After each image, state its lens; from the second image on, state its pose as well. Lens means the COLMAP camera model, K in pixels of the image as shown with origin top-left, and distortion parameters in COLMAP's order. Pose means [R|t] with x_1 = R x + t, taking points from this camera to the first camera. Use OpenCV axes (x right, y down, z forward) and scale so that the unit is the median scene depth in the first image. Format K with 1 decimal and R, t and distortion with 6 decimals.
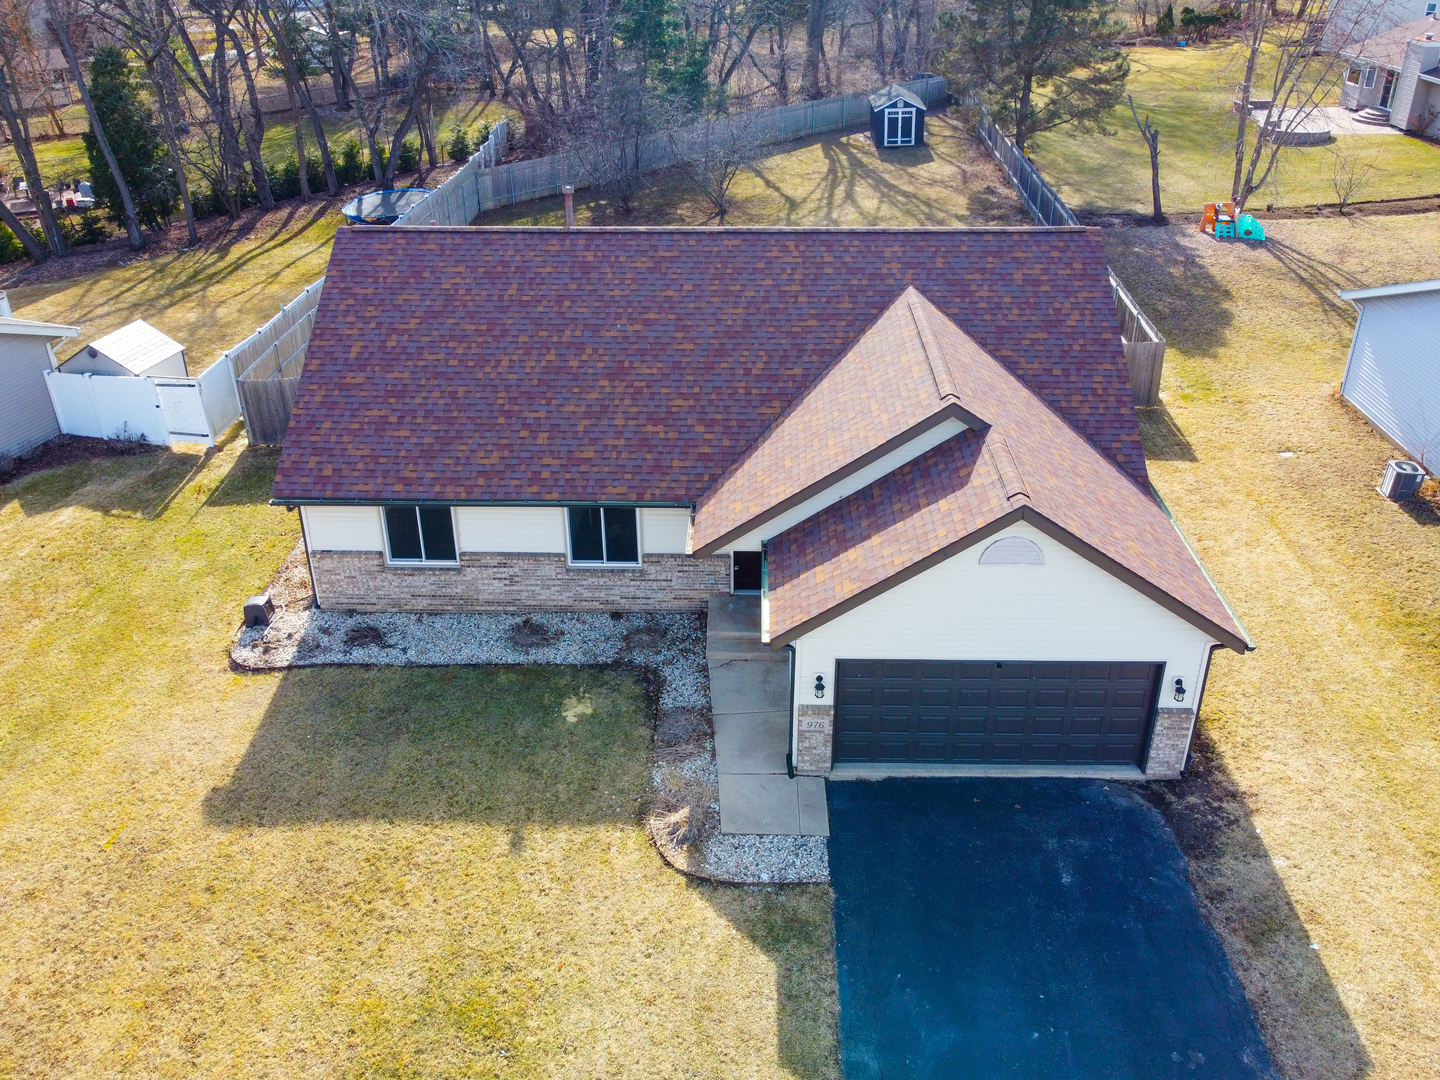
lens RADIAL K [[1114.6, 0, 736.6], [0, 1114.6, 436.0], [0, 0, 1]] dist [-0.006941, -0.002438]
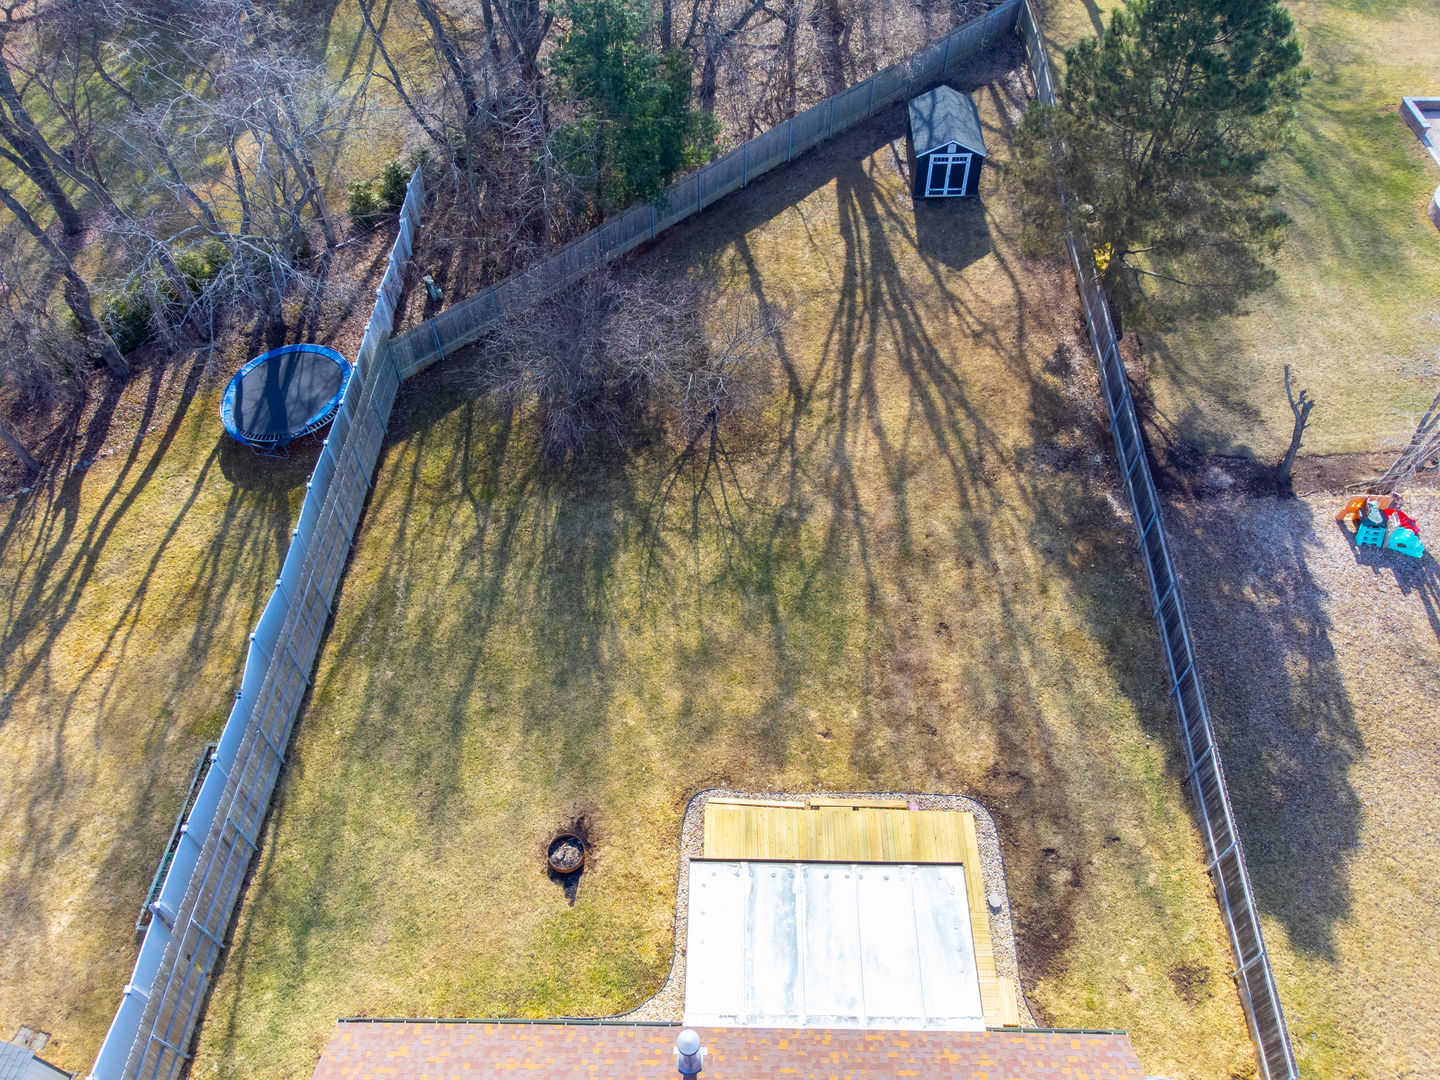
lens RADIAL K [[1083.7, 0, 720.0], [0, 1083.7, 540.0], [0, 0, 1]] dist [0.007673, 0.001014]
pose [[0.999976, 0.006889, -0.000353, -0.012711], [-0.006048, 0.900247, 0.435337, -0.992820], [0.003317, -0.435325, 0.900267, 0.627545]]
